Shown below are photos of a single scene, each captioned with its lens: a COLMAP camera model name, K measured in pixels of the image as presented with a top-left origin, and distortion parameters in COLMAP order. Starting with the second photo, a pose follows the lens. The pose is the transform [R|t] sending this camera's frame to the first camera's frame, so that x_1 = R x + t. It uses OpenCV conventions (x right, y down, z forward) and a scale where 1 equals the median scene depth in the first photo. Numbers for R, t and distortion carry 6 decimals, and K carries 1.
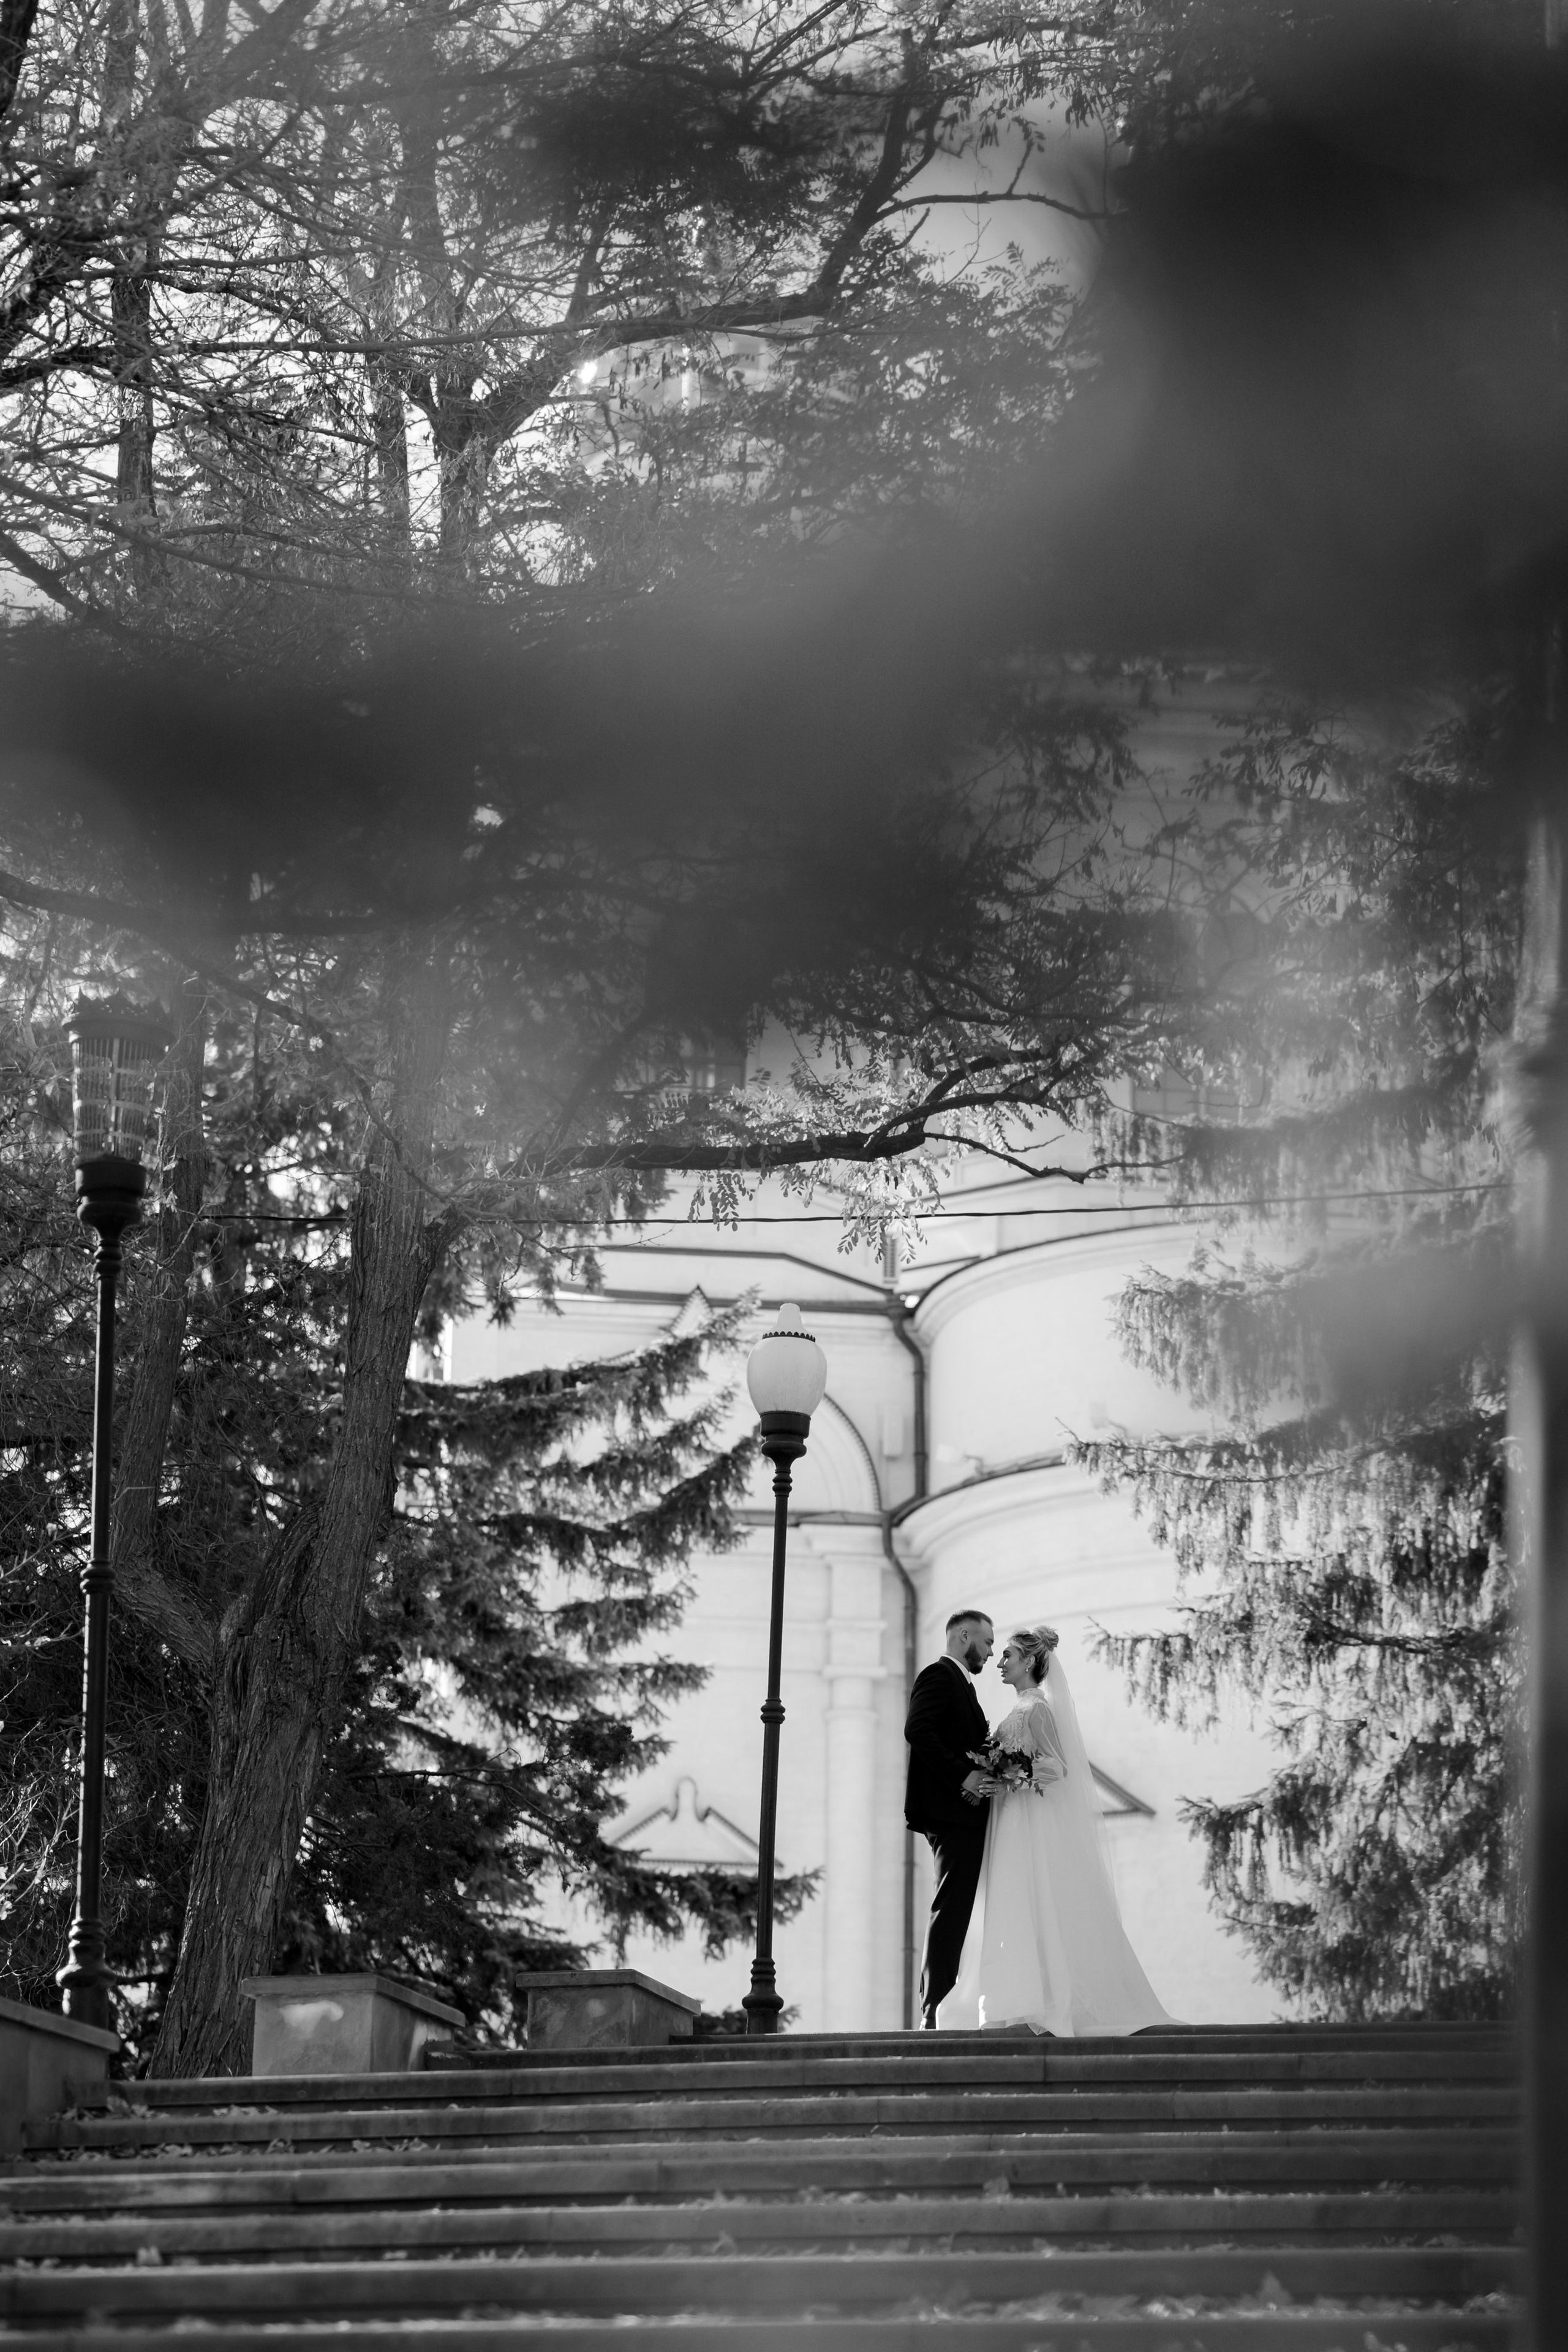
lens RADIAL K [[5918.4, 0, 789.8], [0, 5918.4, 1164.8], [0, 0, 1]] dist [0.471565, -0.842536]
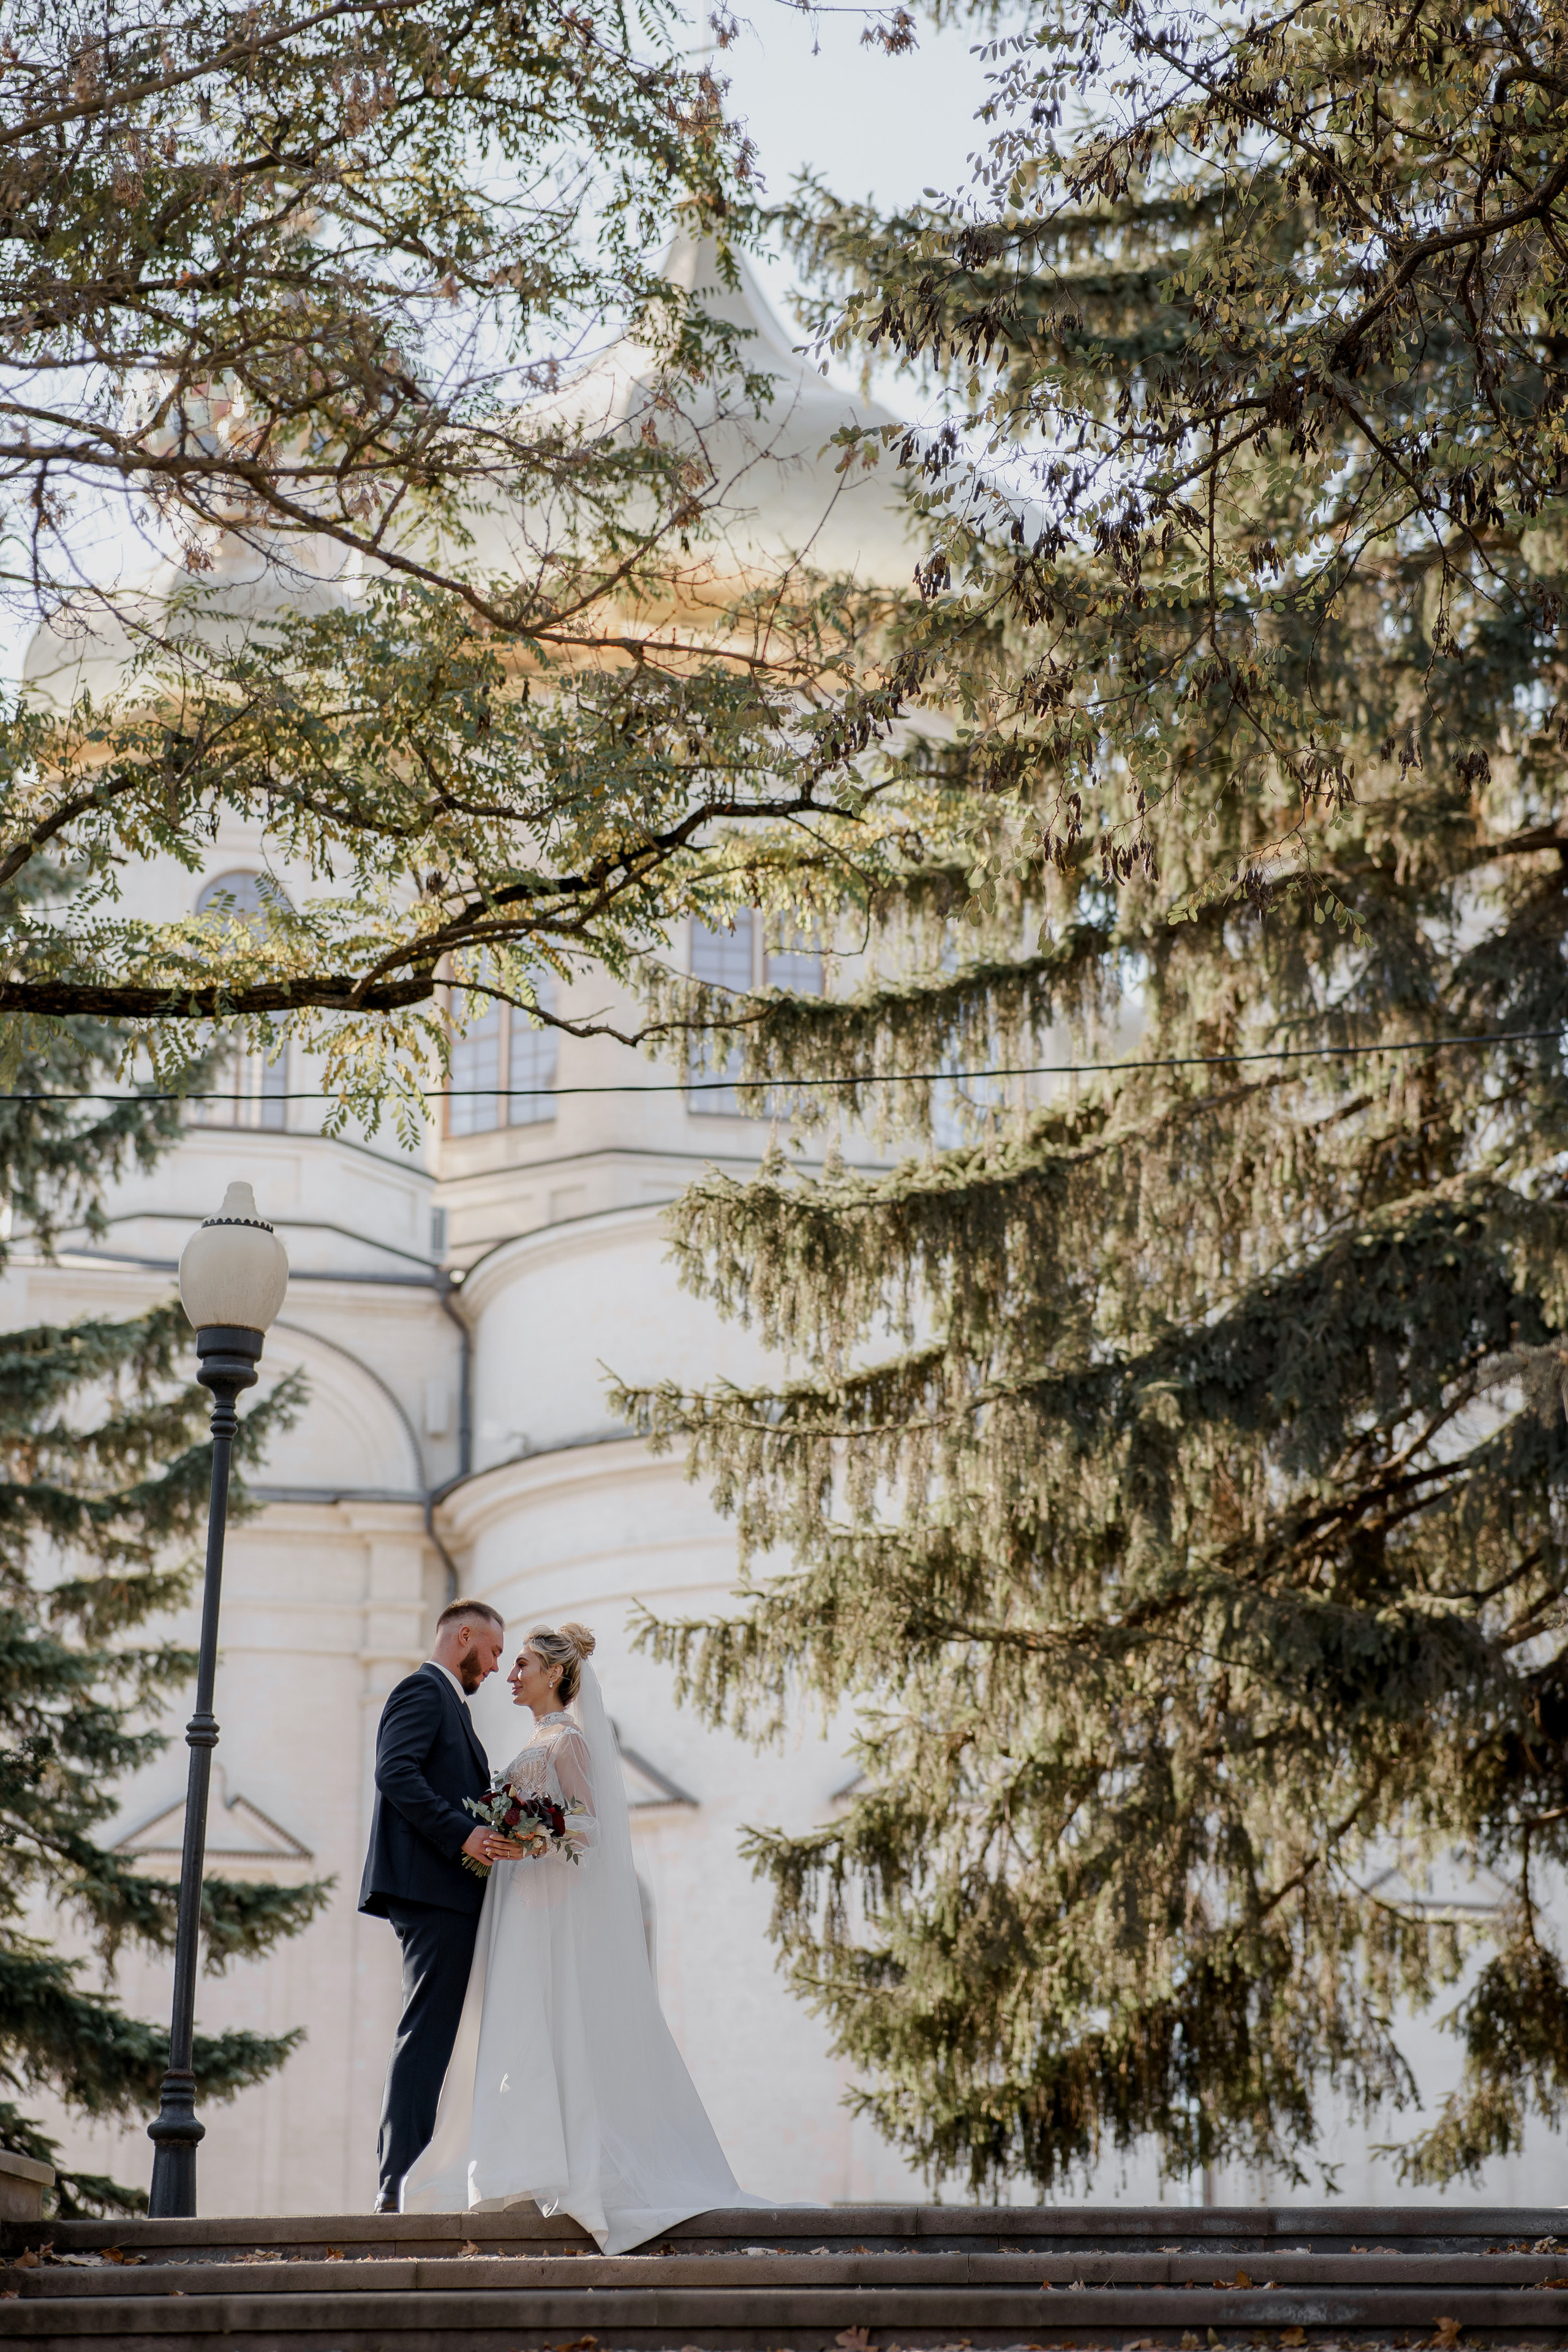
lens RADIAL K [[5565.3, 0, 679.7], [0, 5565.3, 1188.1], [0, 0, 1]] dist [0.702903, -4.642341]
pose [[0.998245, 0.014371, 0.057454, 0.012096], [-0.014542, 0.999891, 0.002570, 0.017668], [-0.057411, -0.003401, 0.998345, 0.241913]]
